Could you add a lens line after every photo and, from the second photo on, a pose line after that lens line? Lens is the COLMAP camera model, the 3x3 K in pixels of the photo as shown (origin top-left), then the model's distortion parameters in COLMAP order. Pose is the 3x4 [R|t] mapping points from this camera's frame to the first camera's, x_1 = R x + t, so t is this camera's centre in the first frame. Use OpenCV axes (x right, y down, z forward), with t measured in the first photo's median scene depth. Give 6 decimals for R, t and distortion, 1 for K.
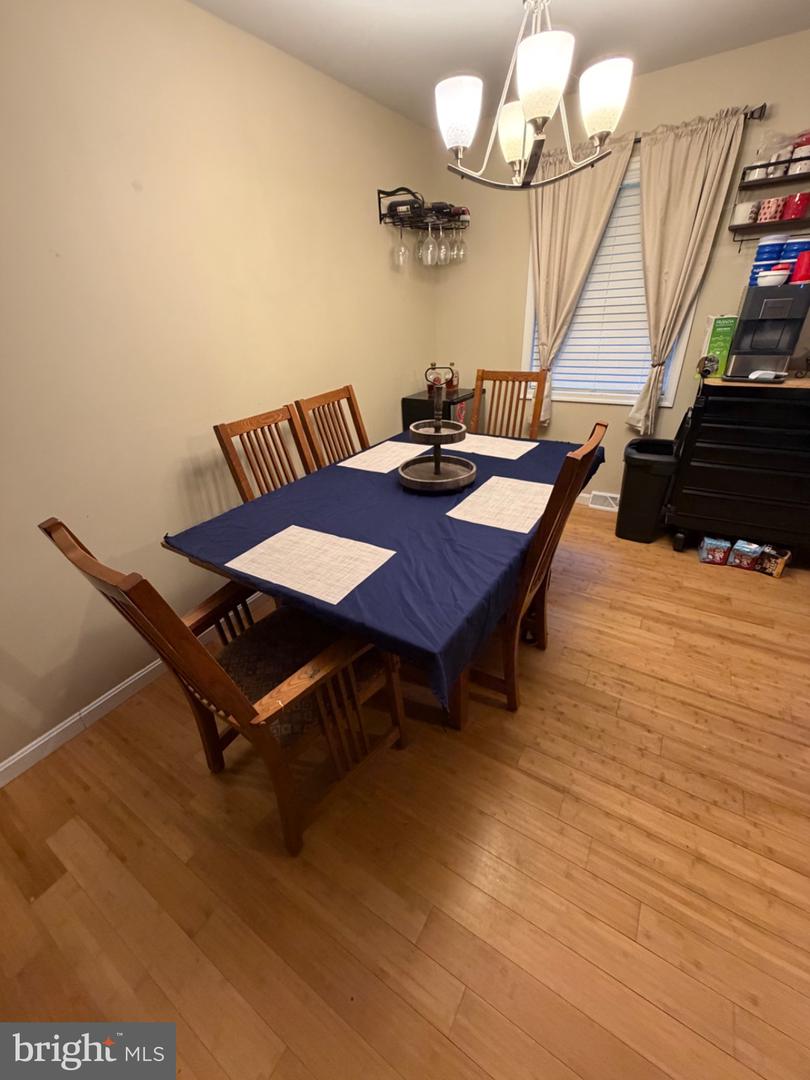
lens RADIAL K [[430.8, 0, 403.5], [0, 430.8, 537.1], [0, 0, 1]] dist [-0.000598, 0.000643]
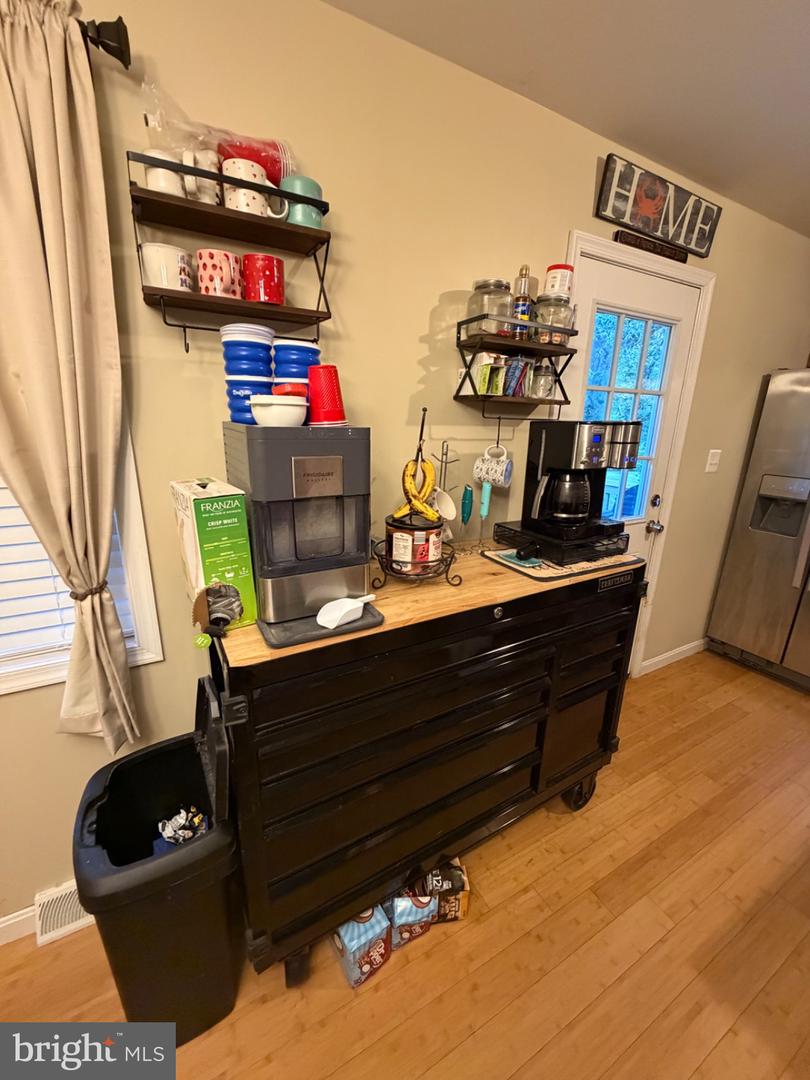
lens RADIAL K [[430.8, 0, 403.5], [0, 430.8, 537.1], [0, 0, 1]] dist [-0.000598, 0.000643]
pose [[0.479924, -0.169052, 0.860868, 0.477408], [0.377569, 0.925535, -0.028740, -0.390778], [-0.791905, 0.338830, 0.508016, 0.668662]]
